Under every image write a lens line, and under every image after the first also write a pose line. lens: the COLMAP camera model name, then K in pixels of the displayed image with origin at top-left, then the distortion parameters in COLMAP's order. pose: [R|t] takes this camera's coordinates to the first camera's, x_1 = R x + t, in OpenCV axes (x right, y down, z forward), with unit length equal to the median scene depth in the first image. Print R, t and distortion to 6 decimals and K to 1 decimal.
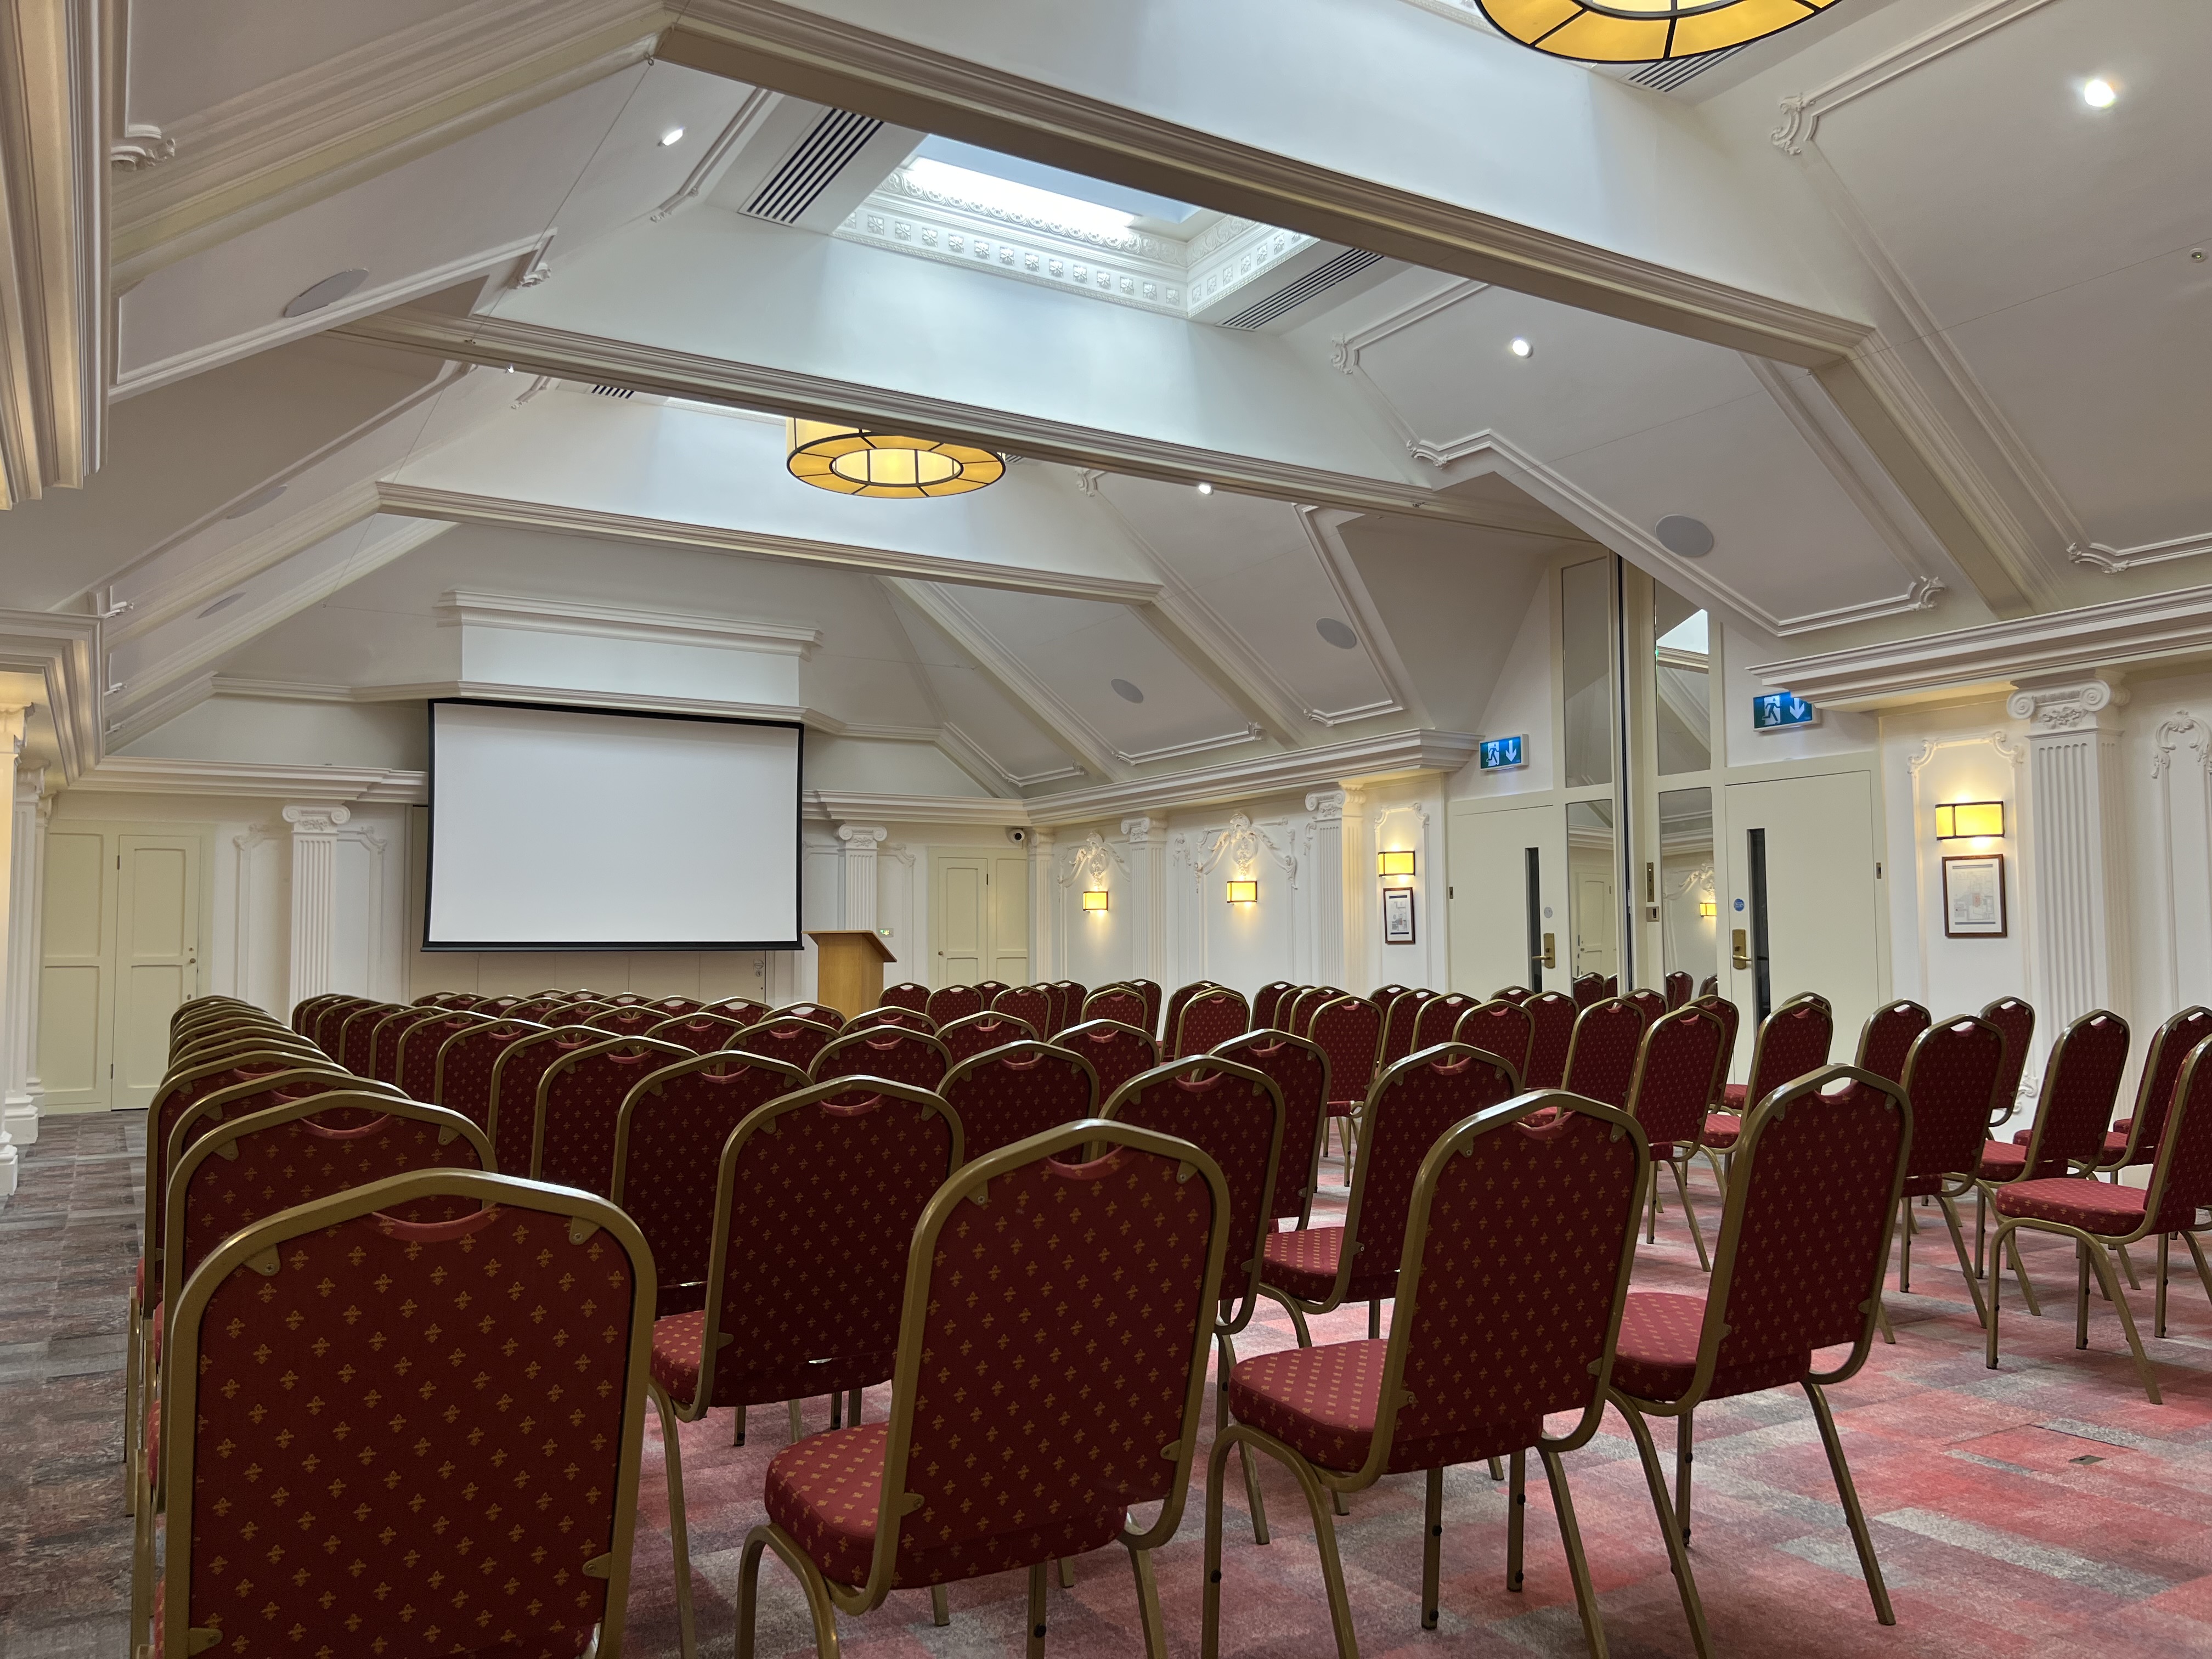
lens RADIAL K [[1654.2, 0, 1117.5], [0, 1654.2, 843.5], [0, 0, 1]] dist [0.062823, -0.061577]
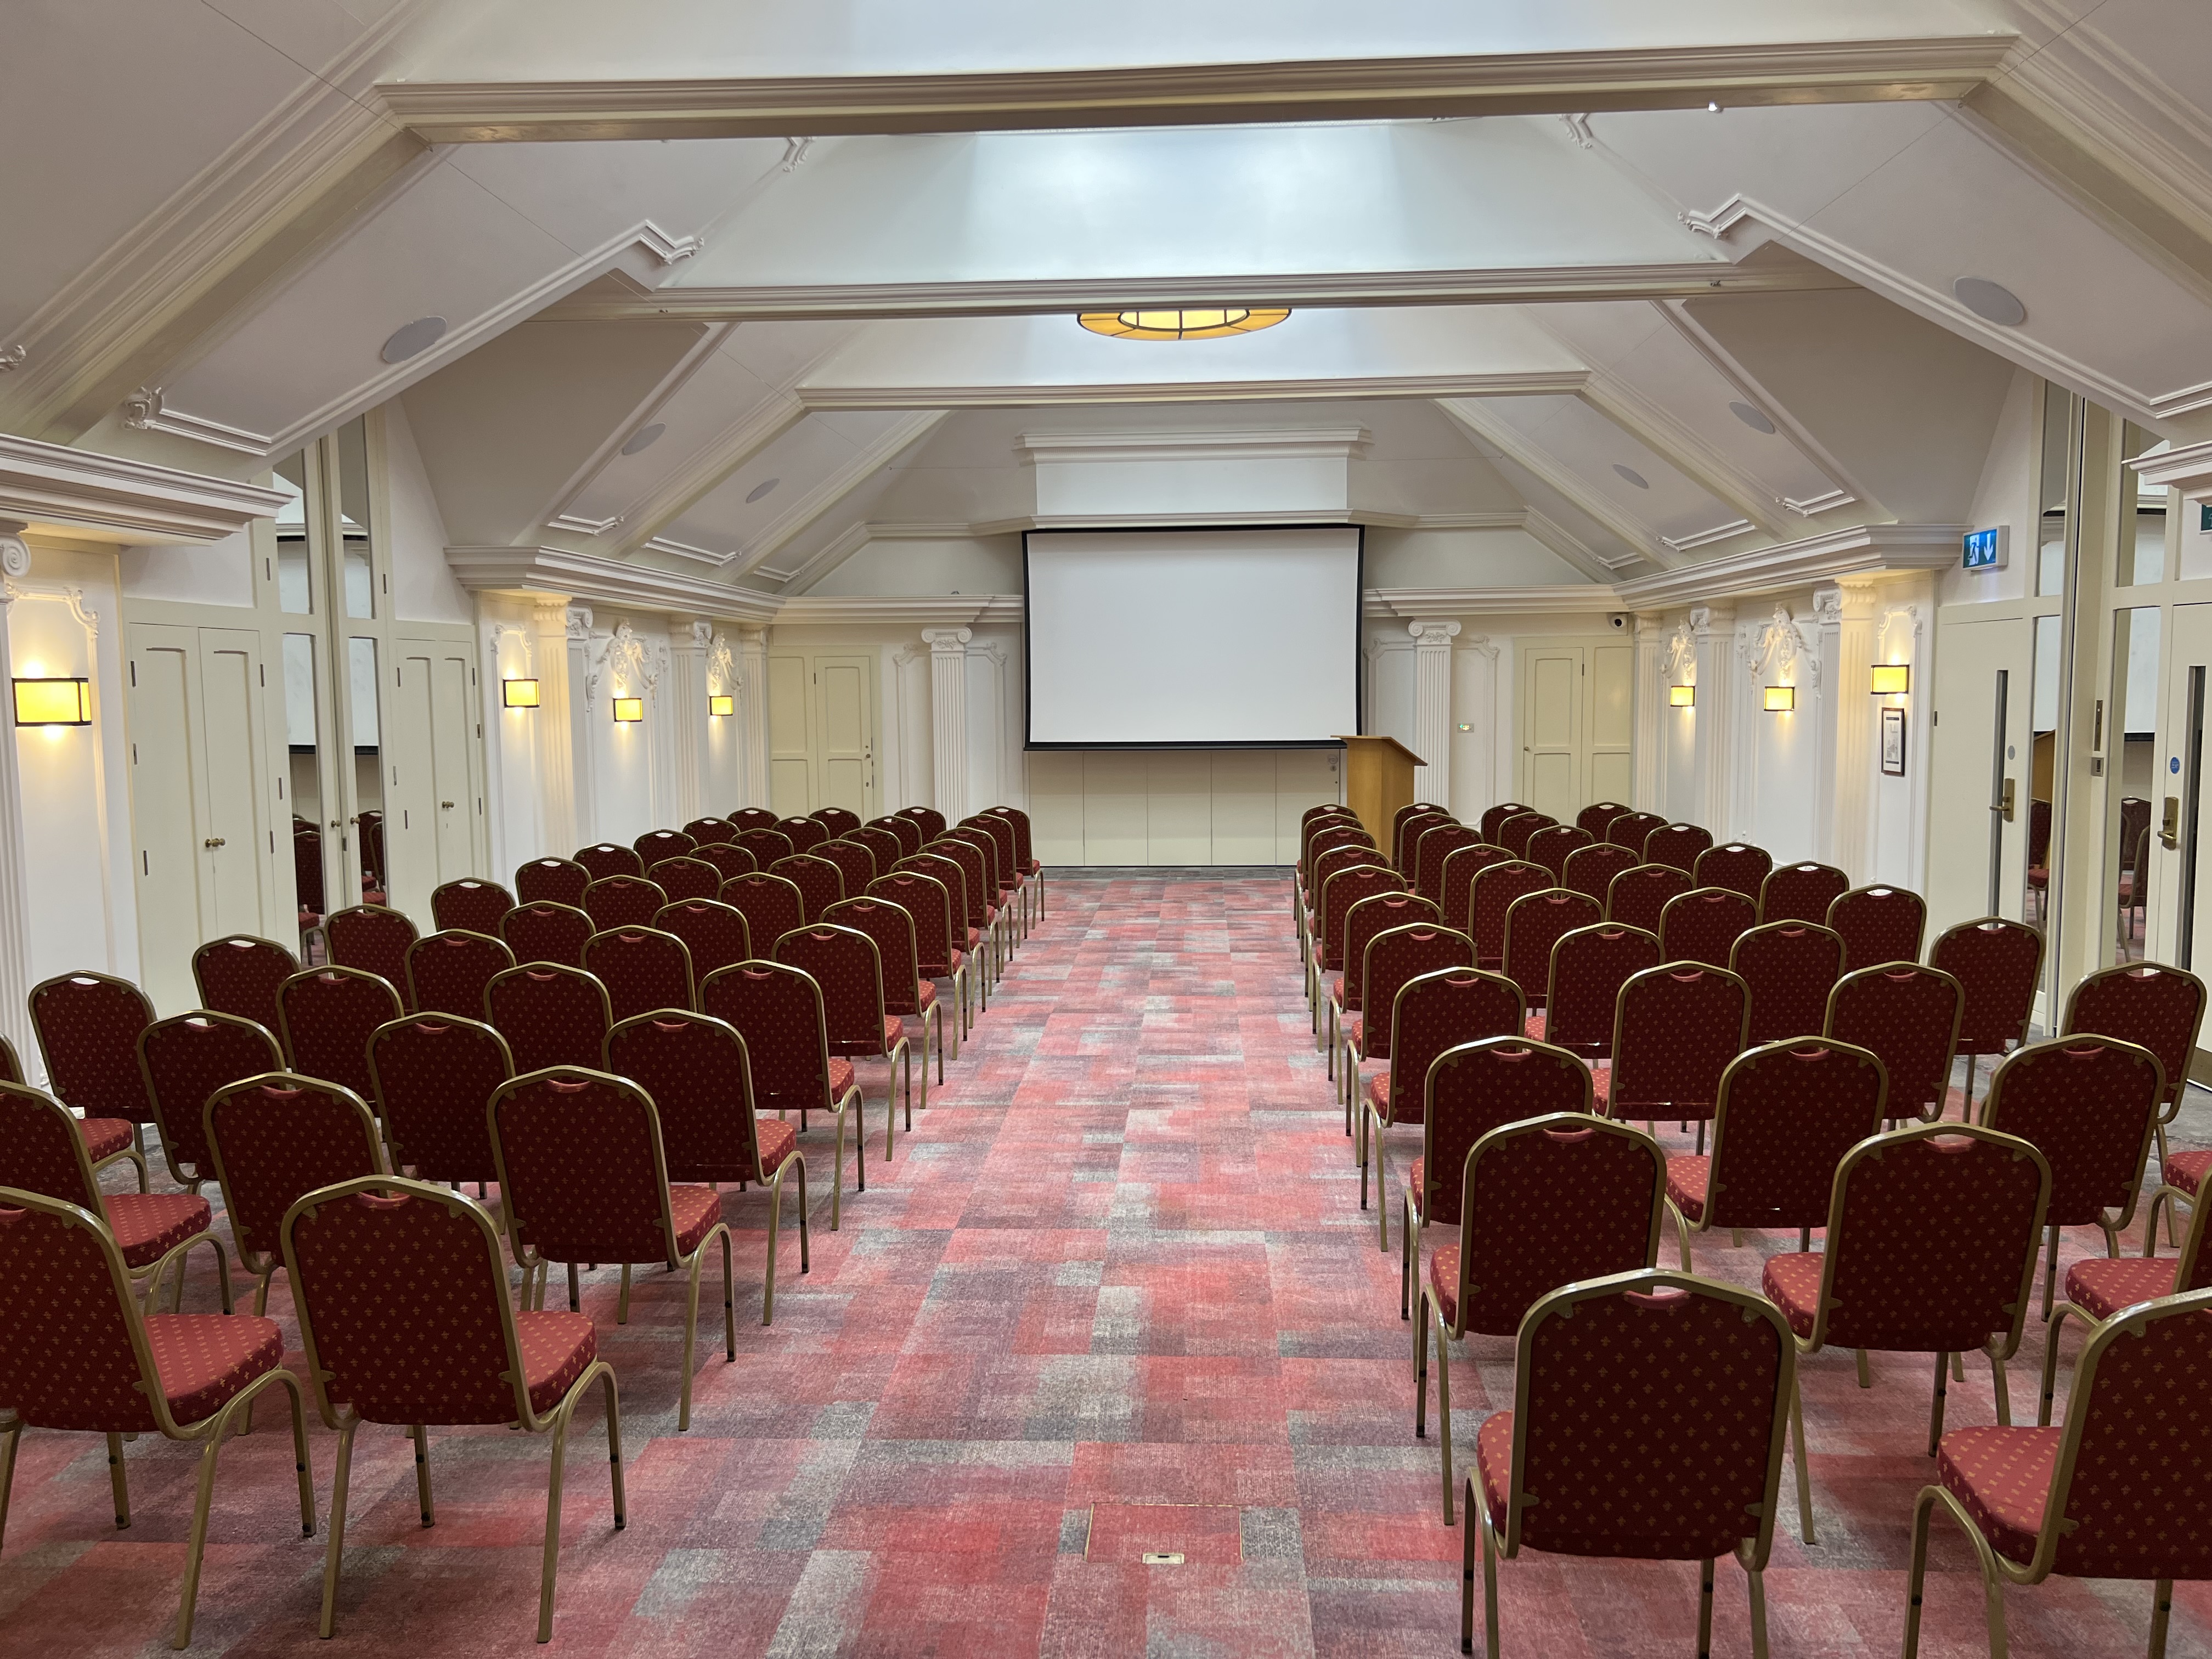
lens RADIAL K [[1654.2, 0, 1117.5], [0, 1654.2, 843.5], [0, 0, 1]] dist [0.062823, -0.061577]
pose [[0.829041, 0.051374, -0.556823, 0.337805], [0.043780, 0.986751, 0.156224, -0.058011], [0.557472, -0.153894, 0.815808, 0.087331]]
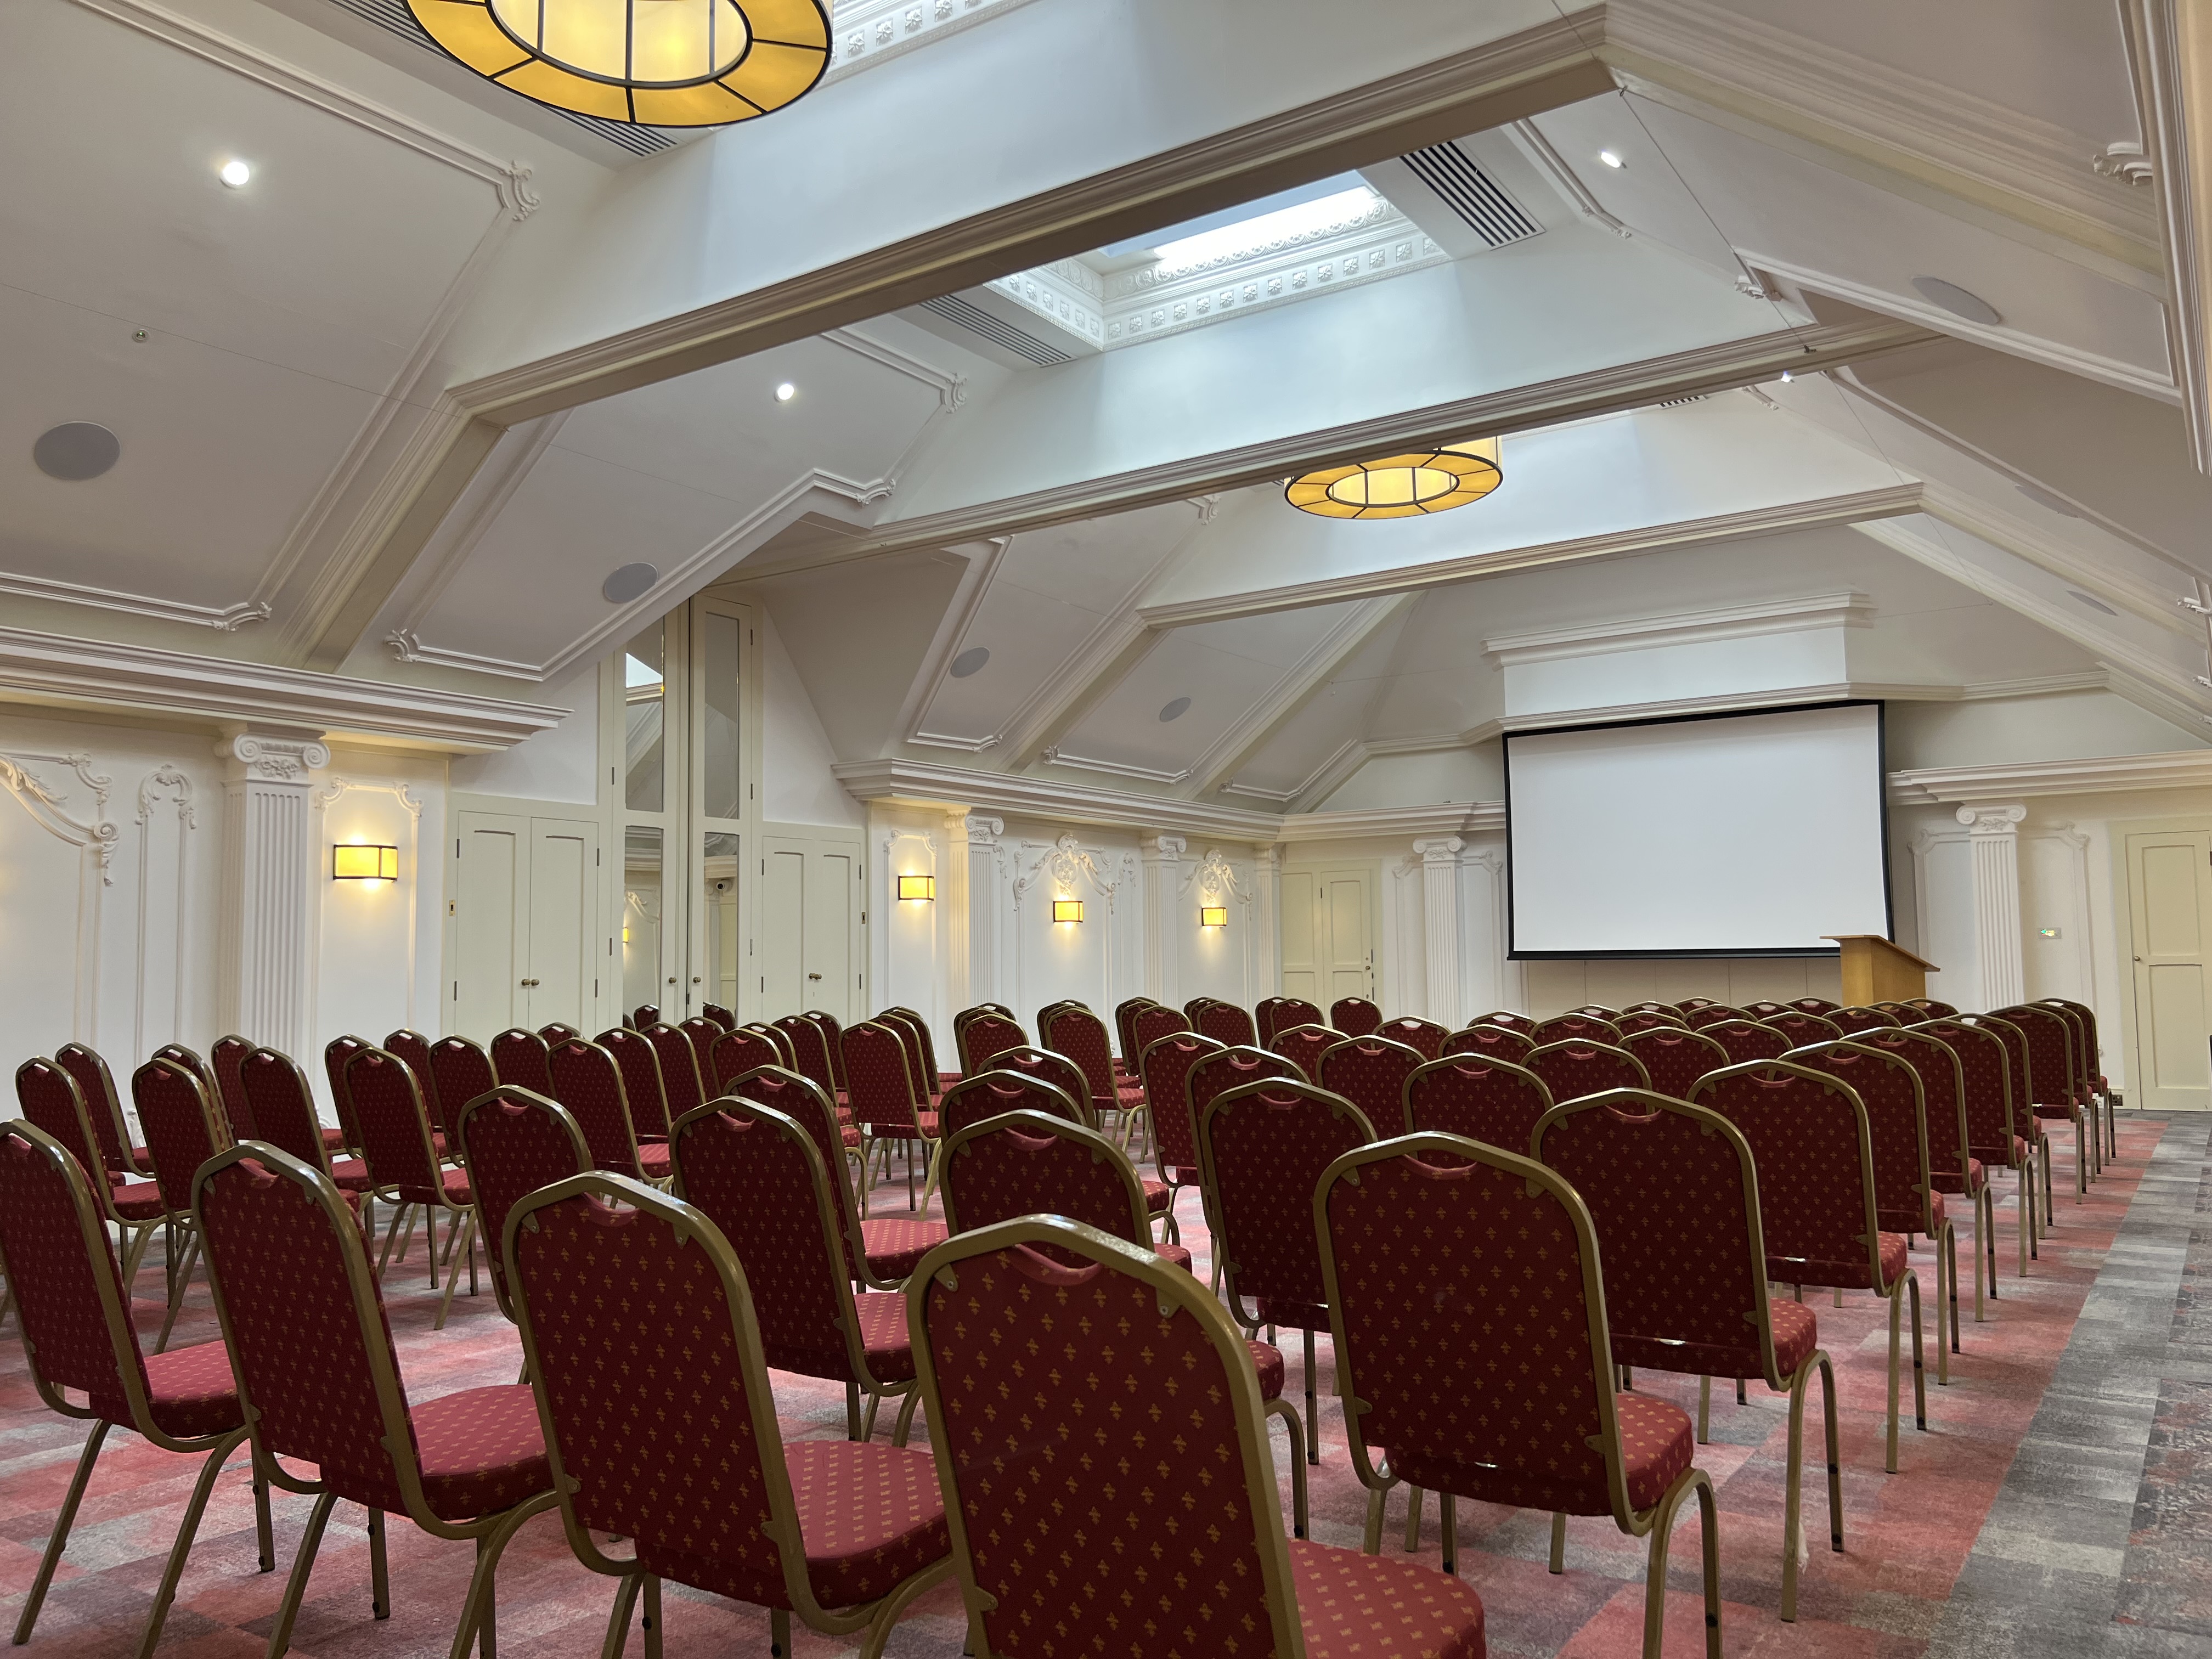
lens RADIAL K [[1654.2, 0, 1117.5], [0, 1654.2, 843.5], [0, 0, 1]] dist [0.062823, -0.061577]
pose [[0.424746, -0.066824, -0.902843, 0.566015], [0.072831, 0.996562, -0.039497, 0.013146], [0.902378, -0.048979, 0.428152, 0.334740]]
